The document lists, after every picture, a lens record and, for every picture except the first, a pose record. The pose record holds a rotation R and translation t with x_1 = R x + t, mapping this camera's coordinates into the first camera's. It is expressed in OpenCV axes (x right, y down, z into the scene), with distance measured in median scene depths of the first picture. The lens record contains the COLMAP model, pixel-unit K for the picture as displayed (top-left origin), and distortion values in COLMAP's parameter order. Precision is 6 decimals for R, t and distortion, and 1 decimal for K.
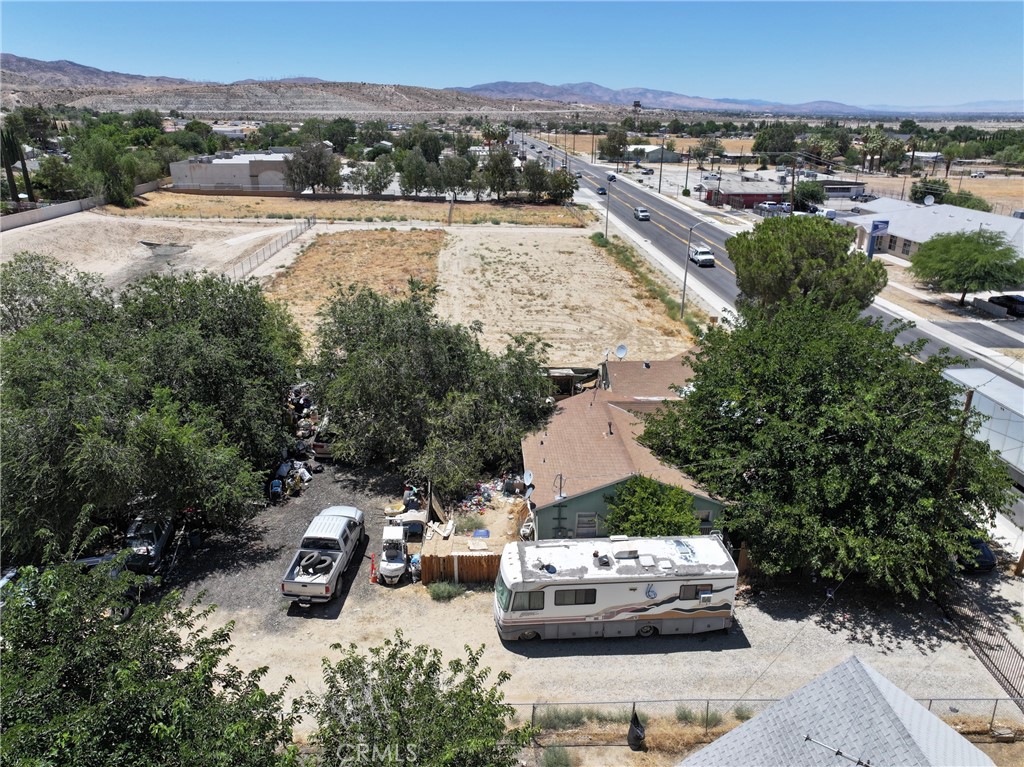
lens RADIAL K [[722.3, 0, 512.0], [0, 722.3, 383.5], [0, 0, 1]] dist [-0.001992, 0.008665]
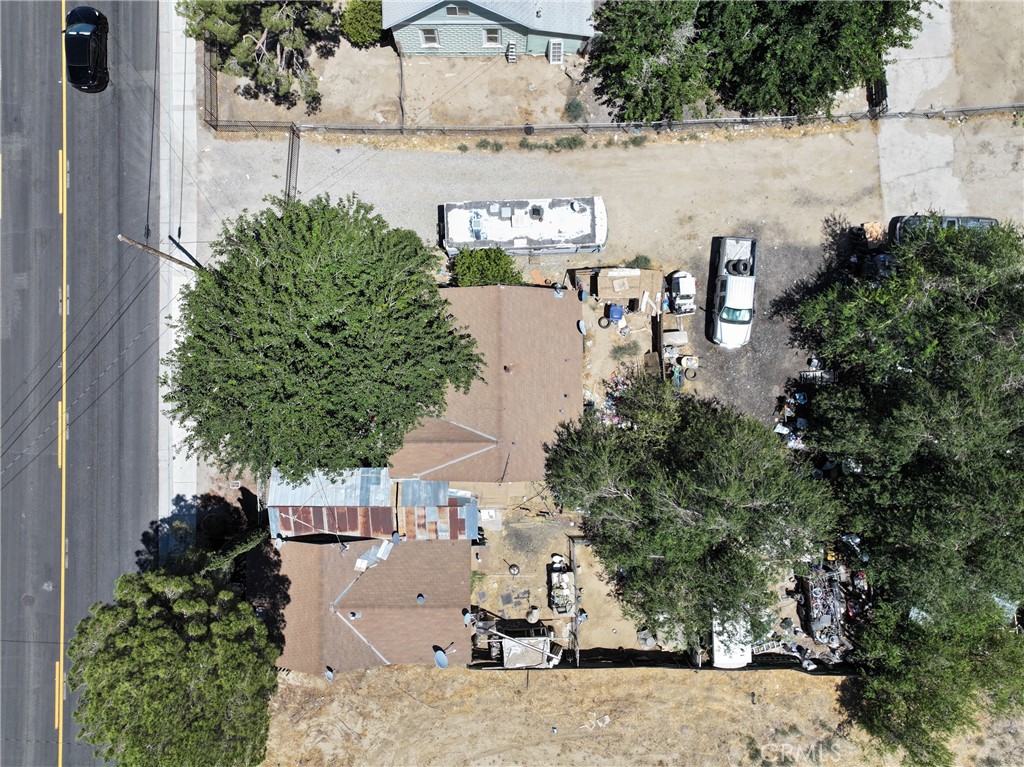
lens RADIAL K [[722.3, 0, 512.0], [0, 722.3, 383.5], [0, 0, 1]] dist [-0.001992, 0.008665]
pose [[-0.998858, -0.045163, -0.015558, 0.182696], [0.001228, -0.349879, 0.936794, -1.214392], [-0.047752, 0.935706, 0.349535, 0.820439]]
